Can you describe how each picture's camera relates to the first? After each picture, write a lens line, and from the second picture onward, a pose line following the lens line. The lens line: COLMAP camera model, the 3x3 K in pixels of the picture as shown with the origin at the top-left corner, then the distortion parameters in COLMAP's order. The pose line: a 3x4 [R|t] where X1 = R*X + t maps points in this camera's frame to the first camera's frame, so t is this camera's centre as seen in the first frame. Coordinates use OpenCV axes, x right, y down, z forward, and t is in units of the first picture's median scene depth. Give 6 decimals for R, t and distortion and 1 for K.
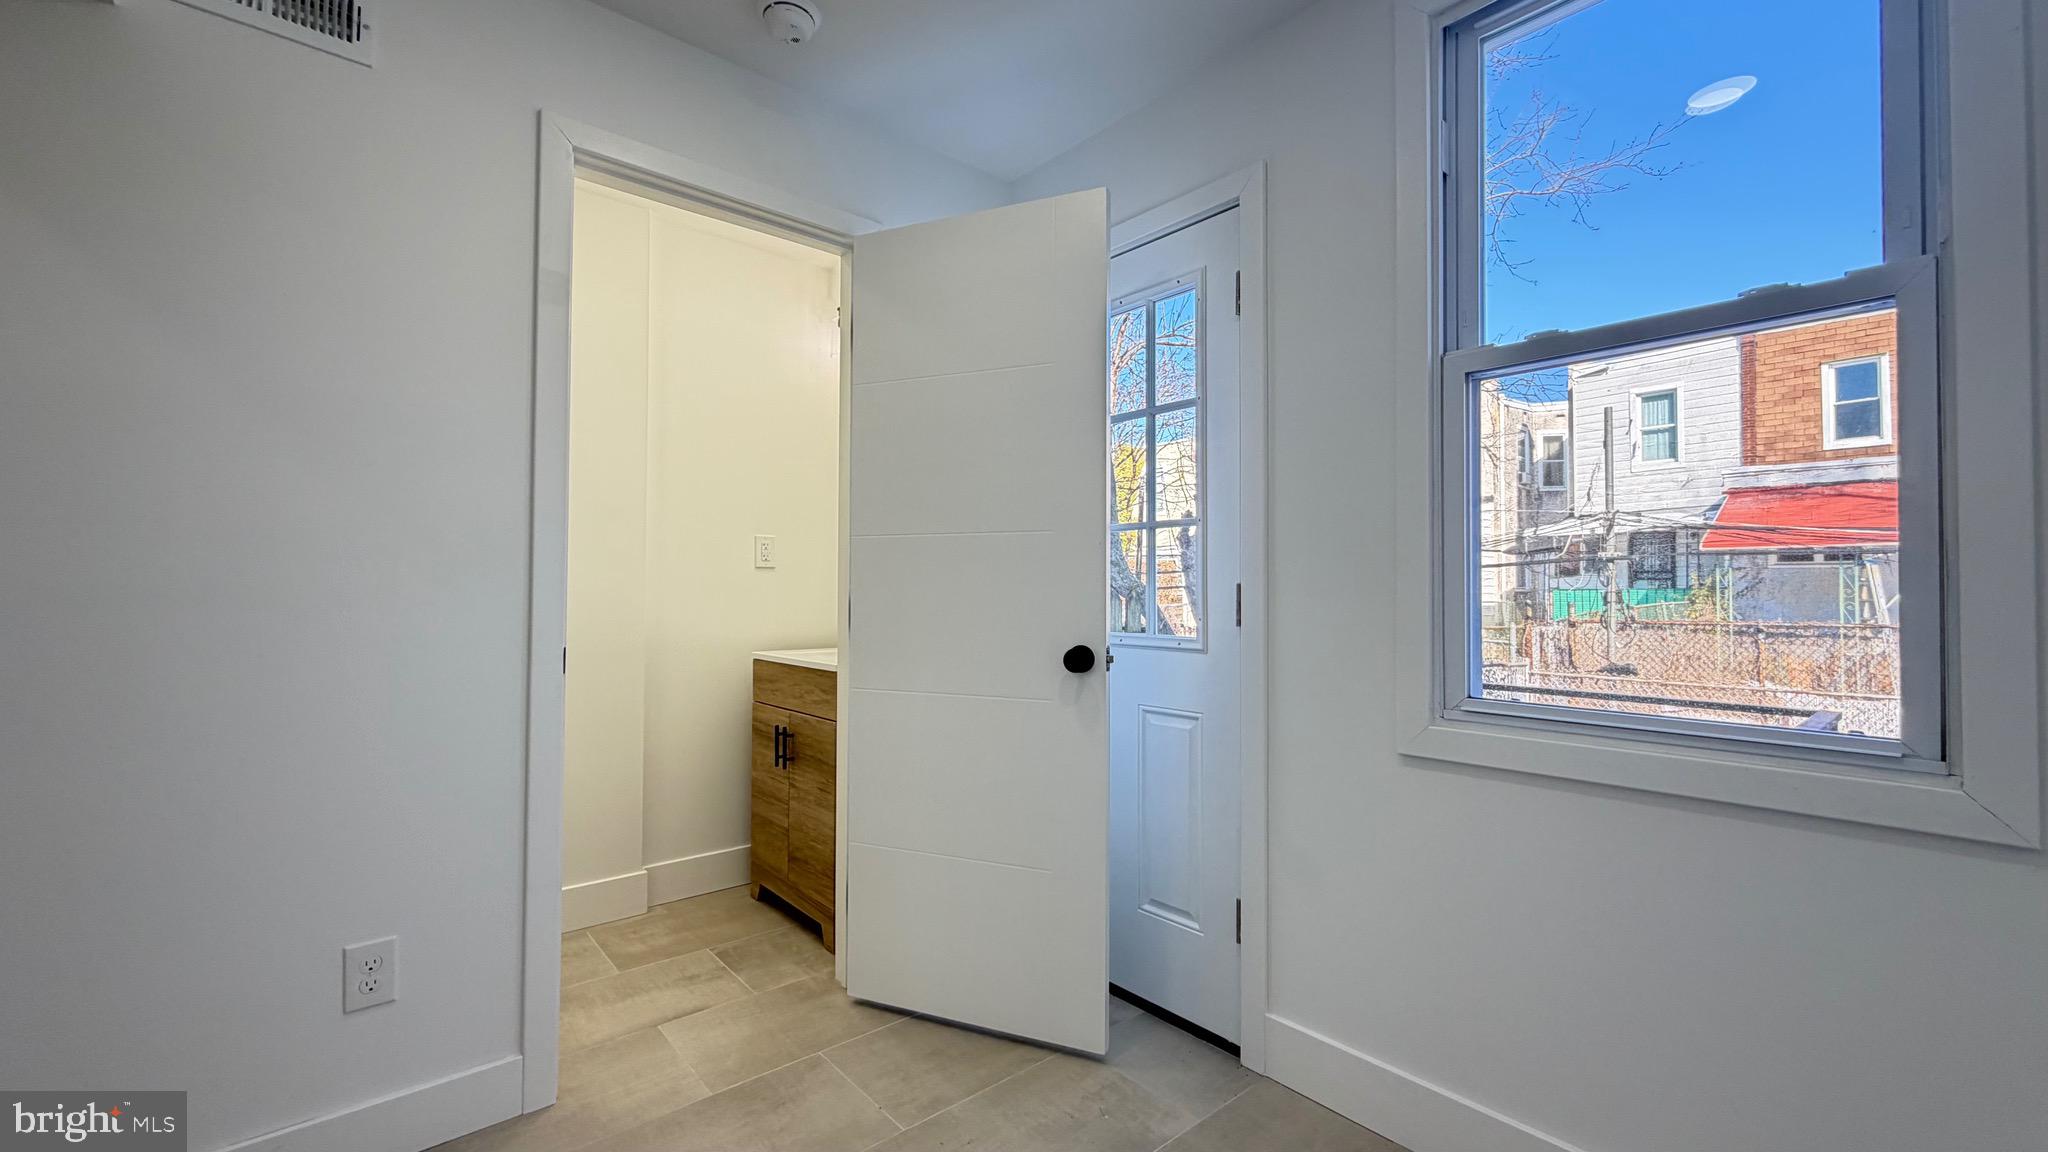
lens RADIAL K [[818.4, 0, 1031.5], [0, 818.4, 574.3], [0, 0, 1]] dist [0.002611, 0.000135]
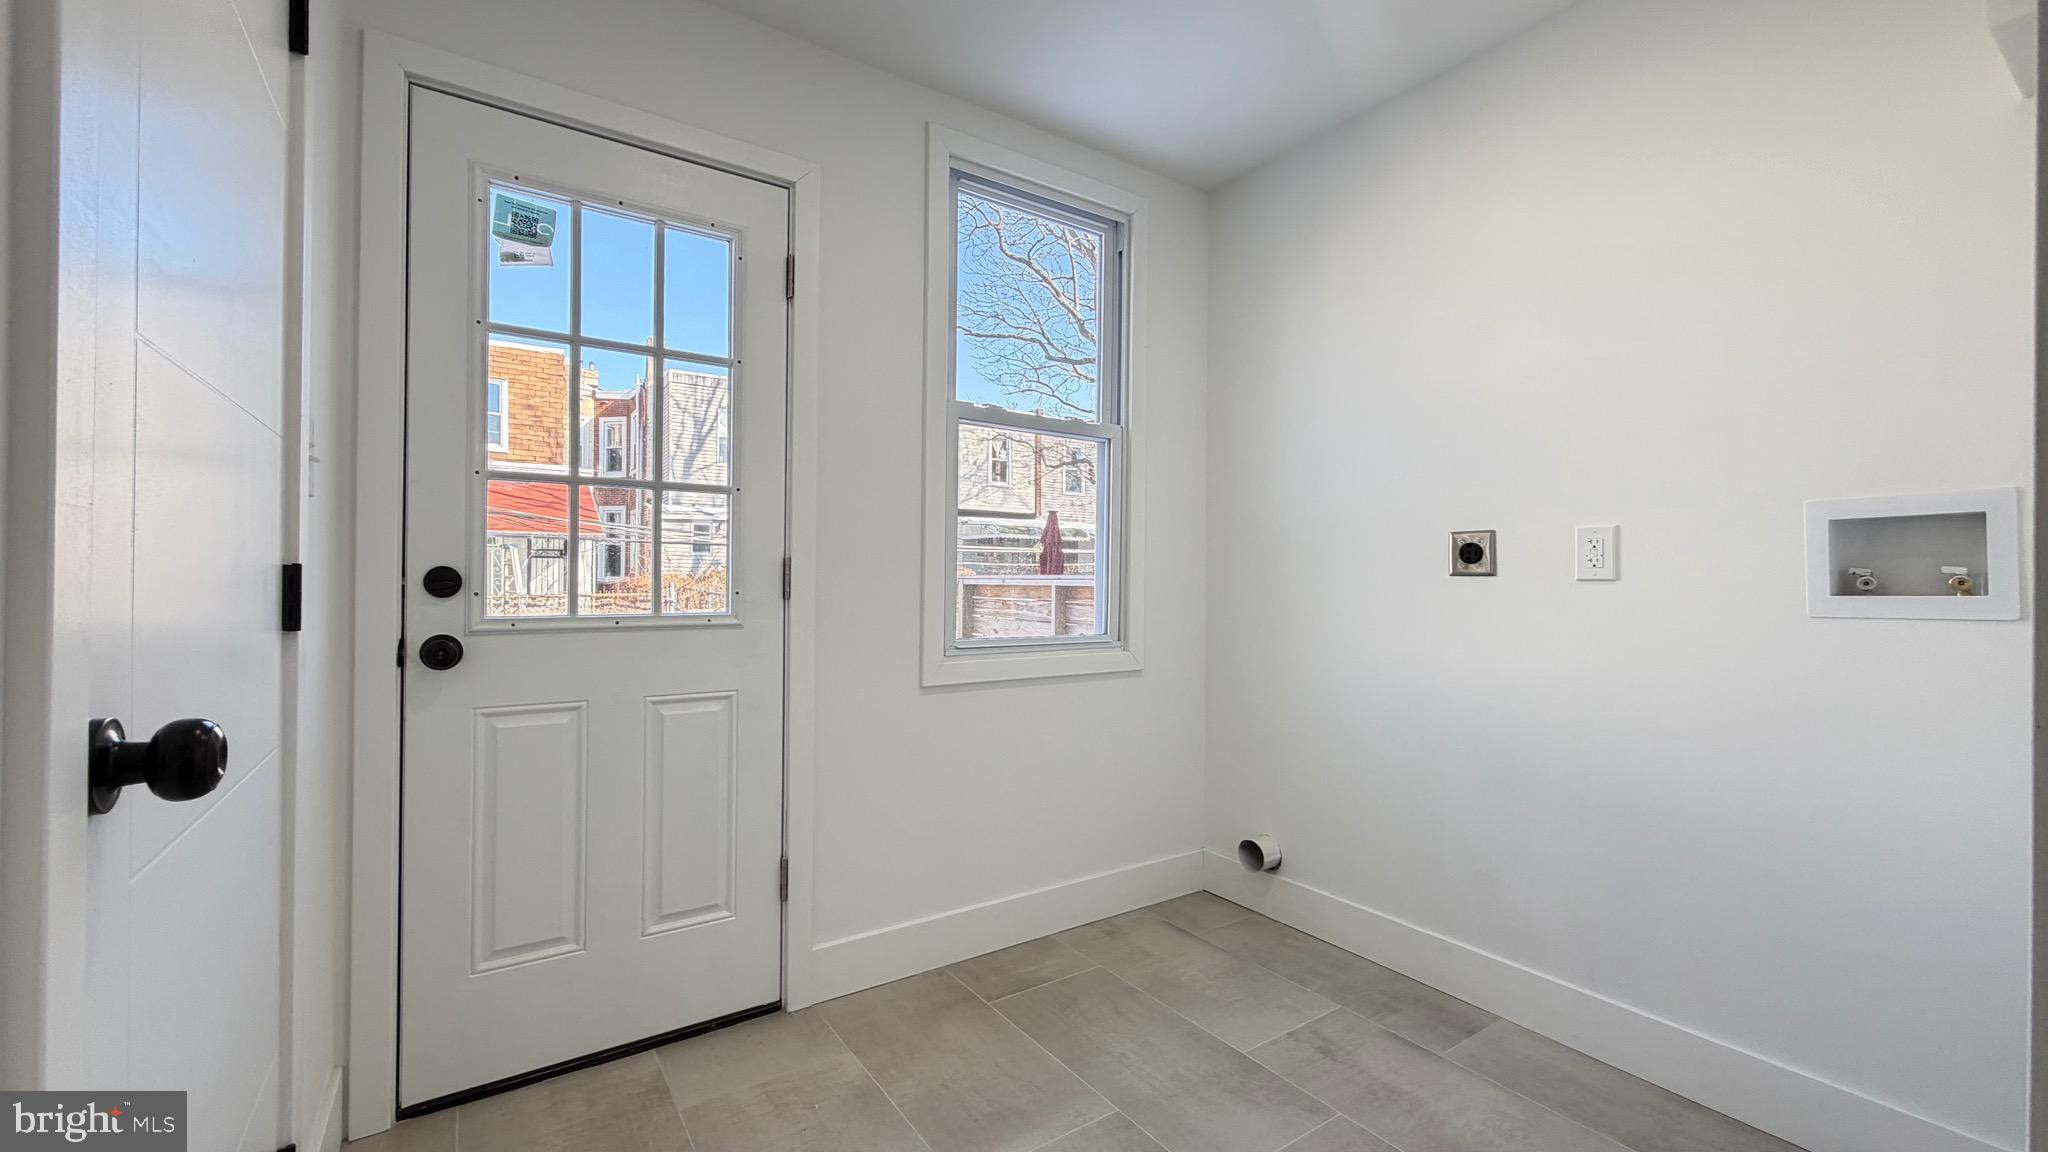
lens RADIAL K [[818.4, 0, 1010.5], [0, 818.4, 574.4], [0, 0, 1]] dist [0.002611, 0.000135]
pose [[0.132789, 0.002157, 0.991142, -0.376199], [-0.030266, 0.999540, 0.001879, 0.011636], [-0.990682, -0.030248, 0.132794, 0.296802]]
